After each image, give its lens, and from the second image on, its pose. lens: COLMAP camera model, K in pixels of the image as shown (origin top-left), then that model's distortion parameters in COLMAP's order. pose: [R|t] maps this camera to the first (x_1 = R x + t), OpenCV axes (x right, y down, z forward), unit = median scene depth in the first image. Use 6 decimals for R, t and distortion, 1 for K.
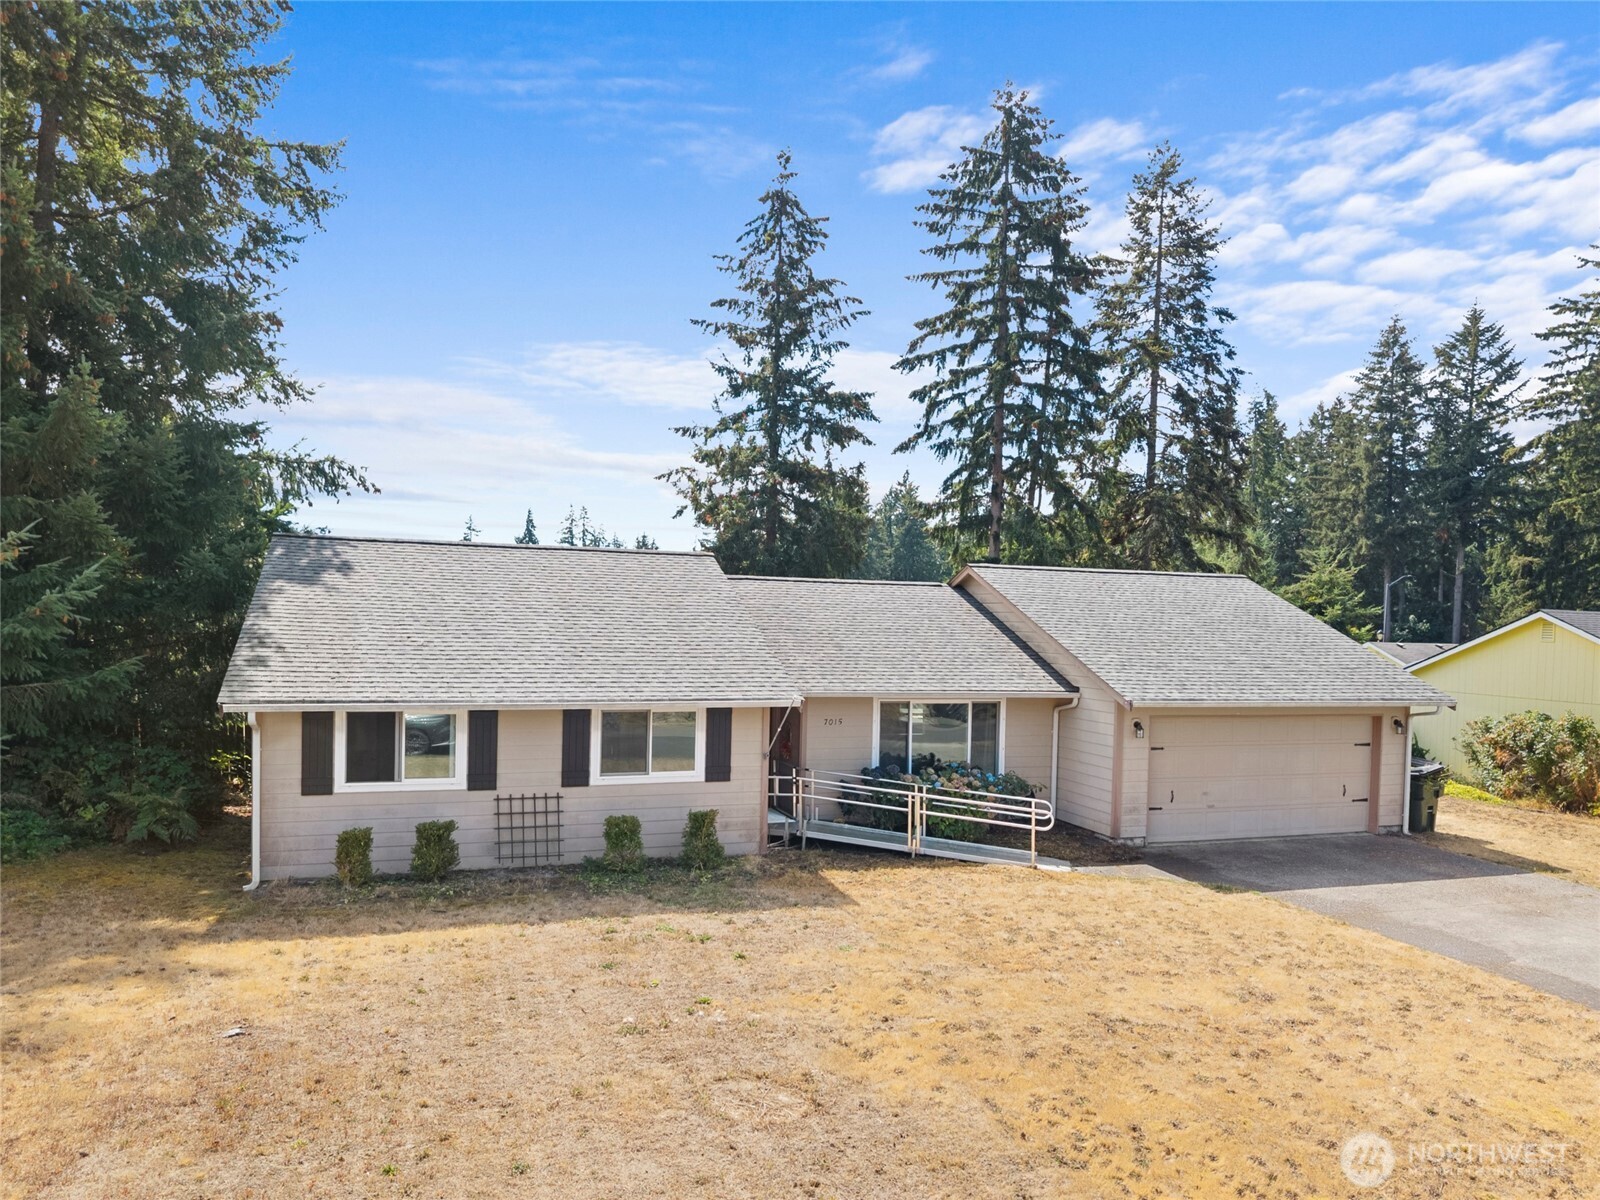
lens RADIAL K [[1138.0, 0, 800.0], [0, 1138.0, 600.0], [0, 0, 1]] dist [0.062232, -0.133006]
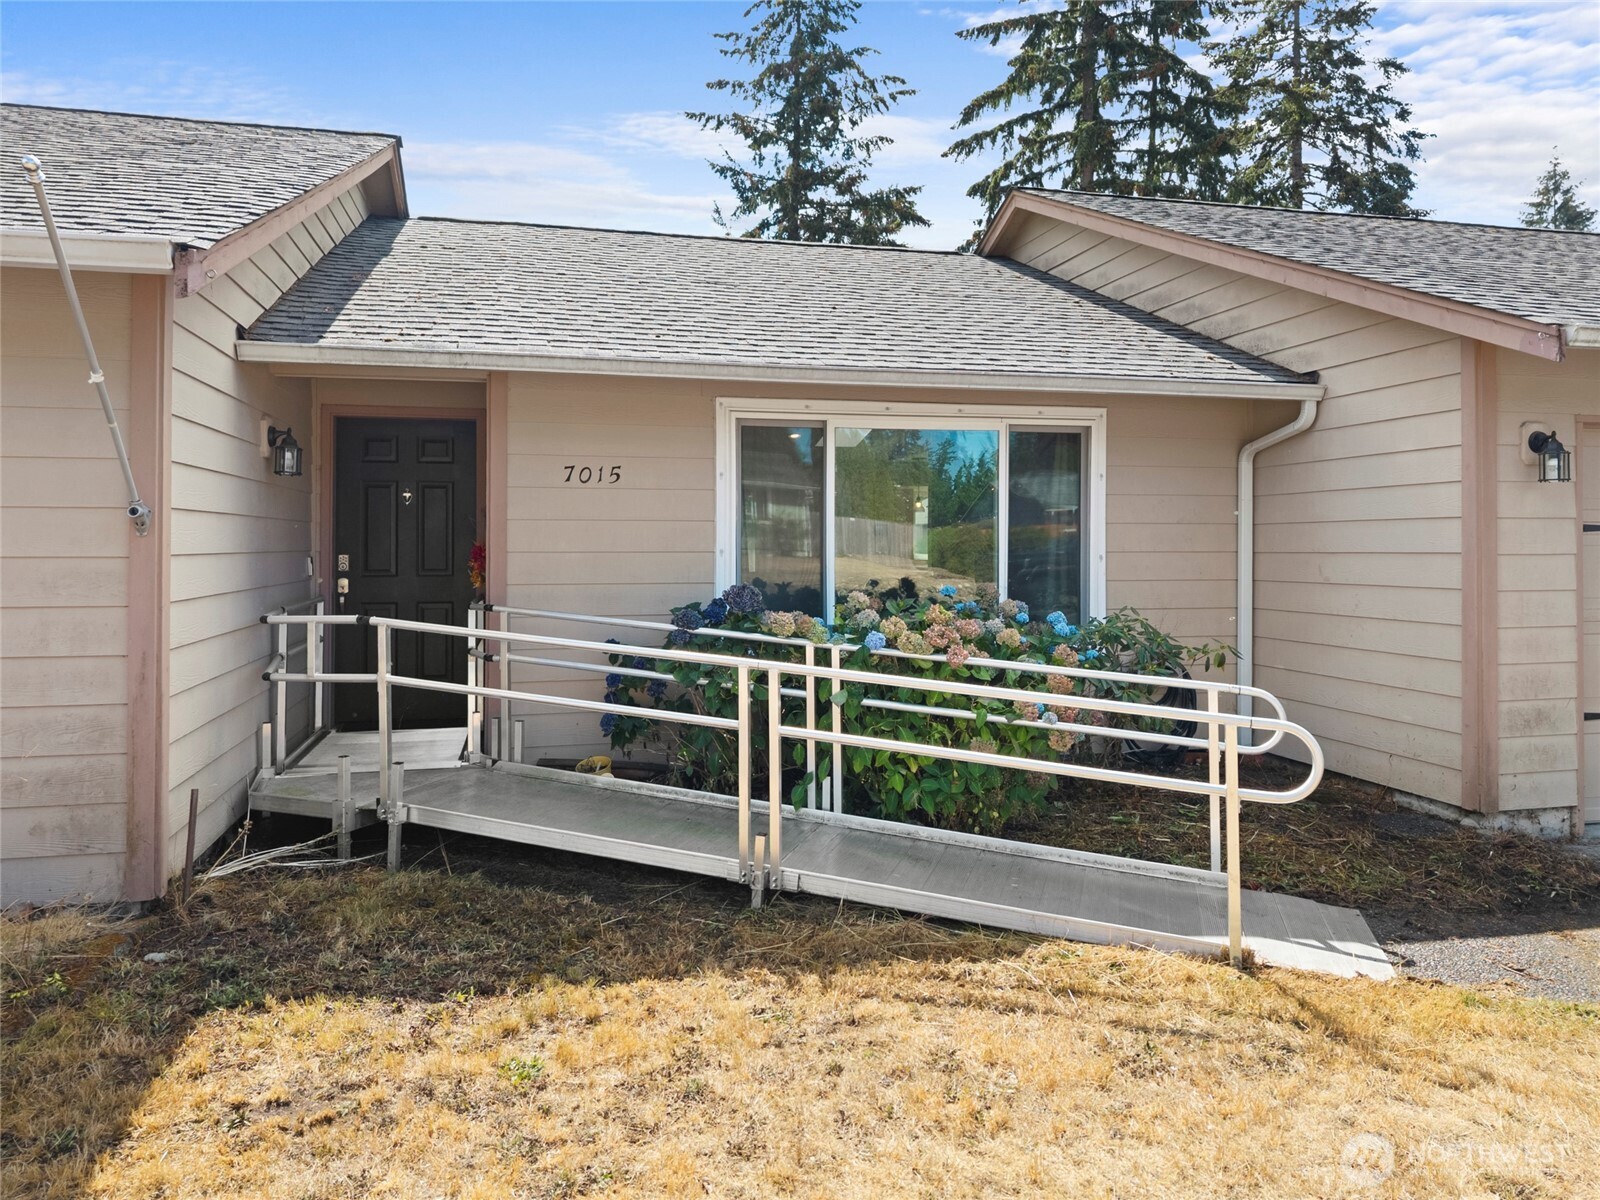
lens RADIAL K [[1085.4, 0, 796.9], [0, 1085.4, 510.7], [0, 0, 1]] dist [0.006506, 0.000514]
pose [[0.994575, -0.028362, -0.100080, 0.067028], [0.026068, 0.999368, -0.024156, 0.069504], [0.100702, 0.021416, 0.994686, 0.370406]]
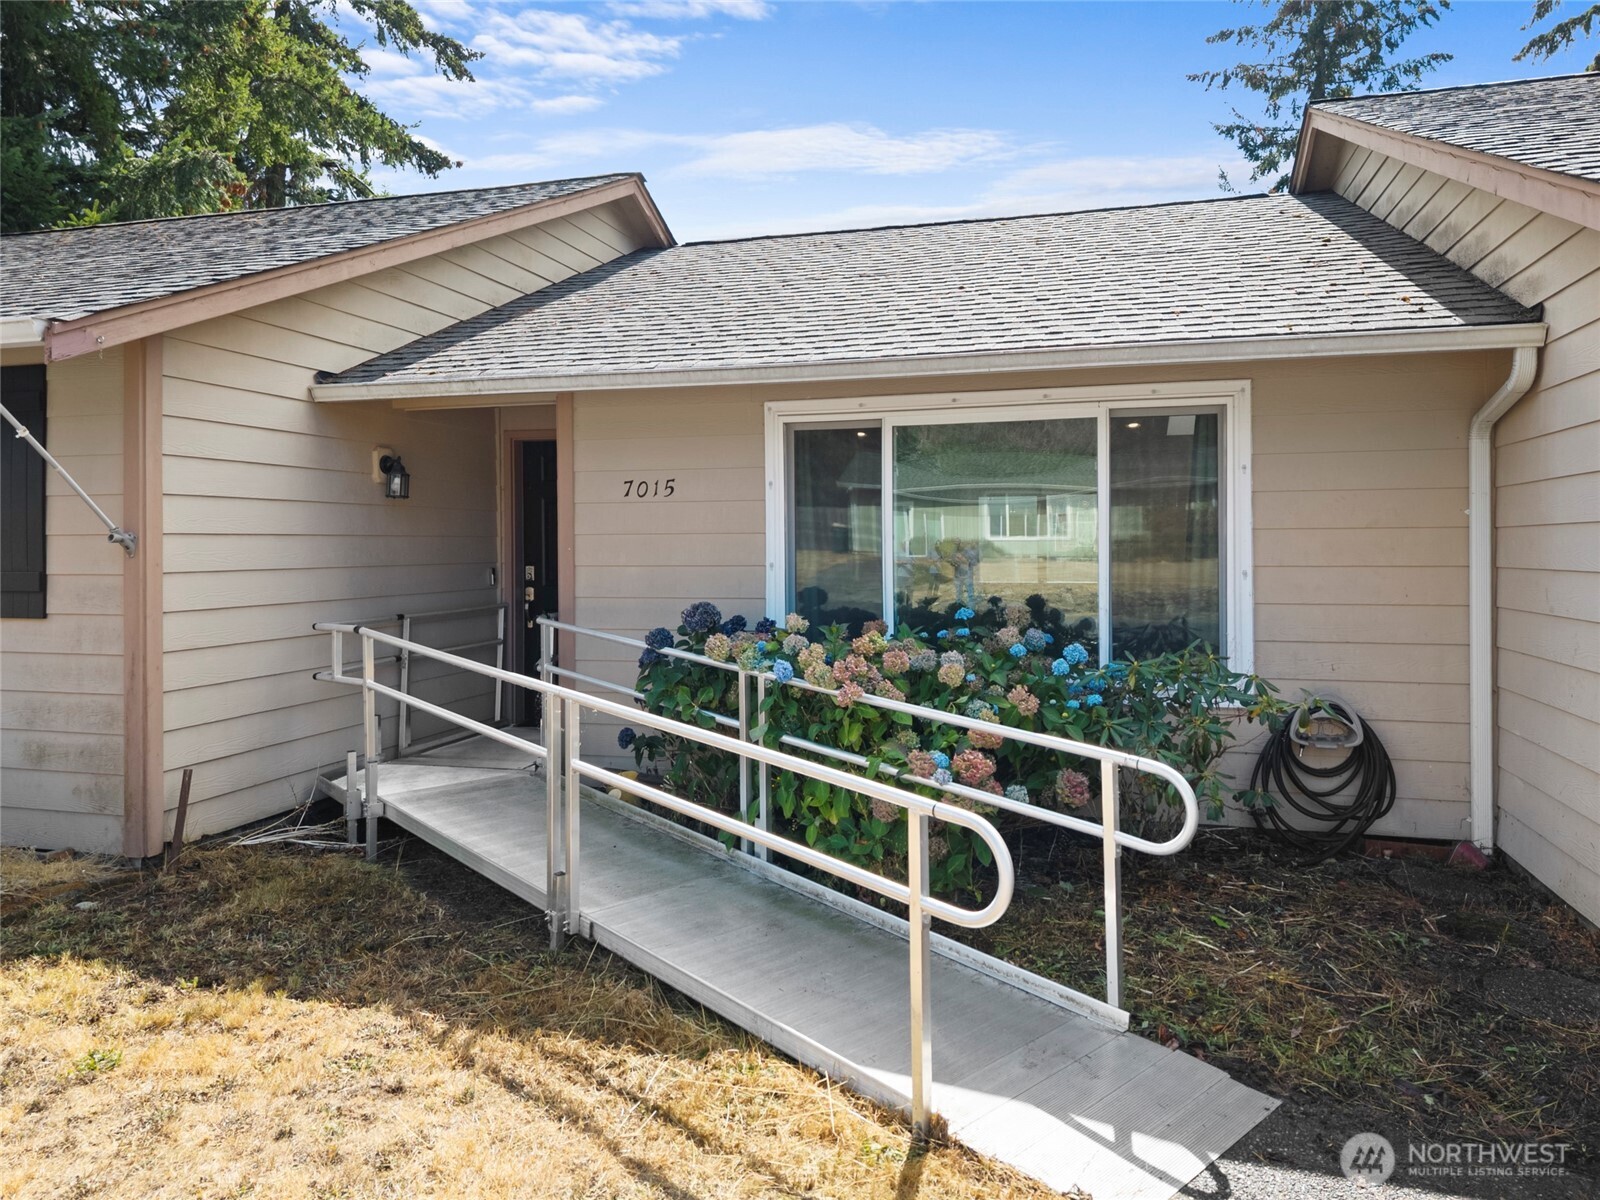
lens RADIAL K [[1099.4, 0, 835.4], [0, 1099.4, 518.5], [0, 0, 1]] dist [0.004952, 0.001706]
pose [[0.825095, -0.043650, -0.563305, 0.141774], [0.032864, 0.999031, -0.029277, 0.069633], [0.564037, 0.005644, 0.825730, 0.411995]]
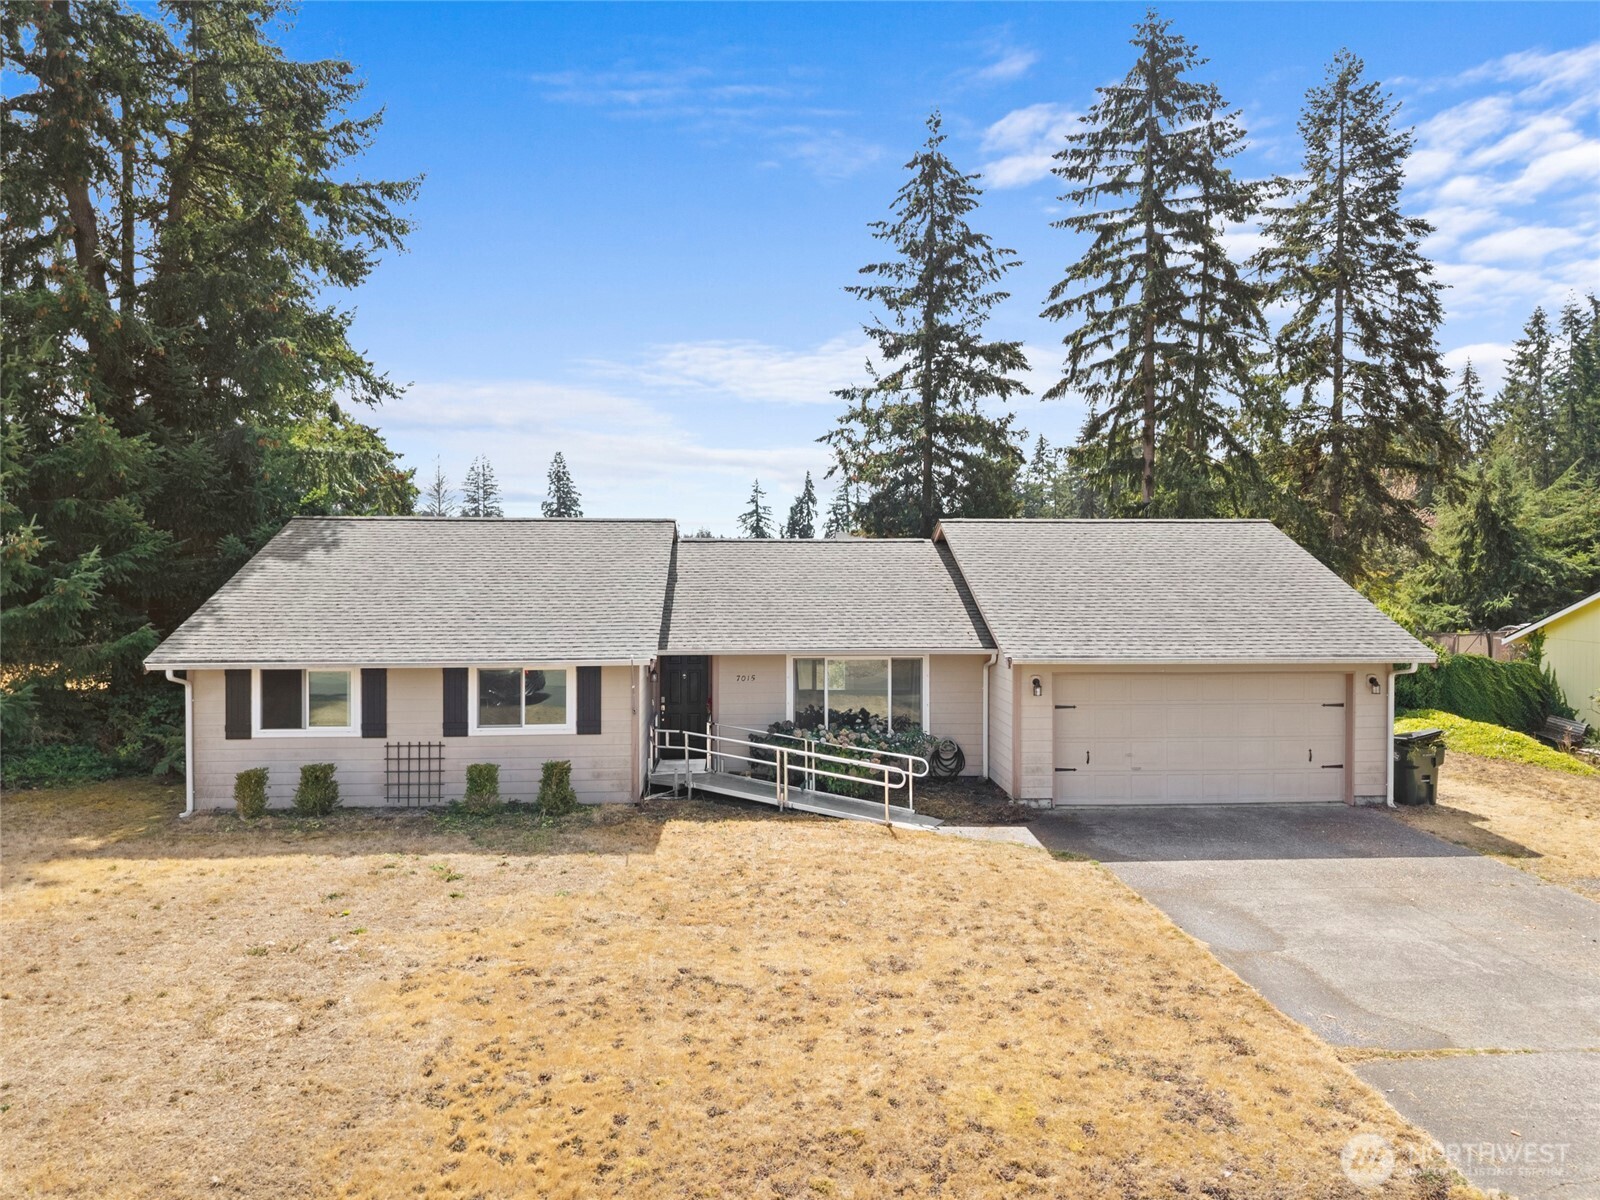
lens RADIAL K [[1112.9, 0, 803.3], [0, 1112.9, 529.4], [0, 0, 1]] dist [0.011998, 0.001299]
pose [[0.959868, -0.032677, -0.278541, 0.200222], [0.027462, 0.999367, -0.022606, -0.002481], [0.279103, 0.014049, 0.960158, 0.019110]]
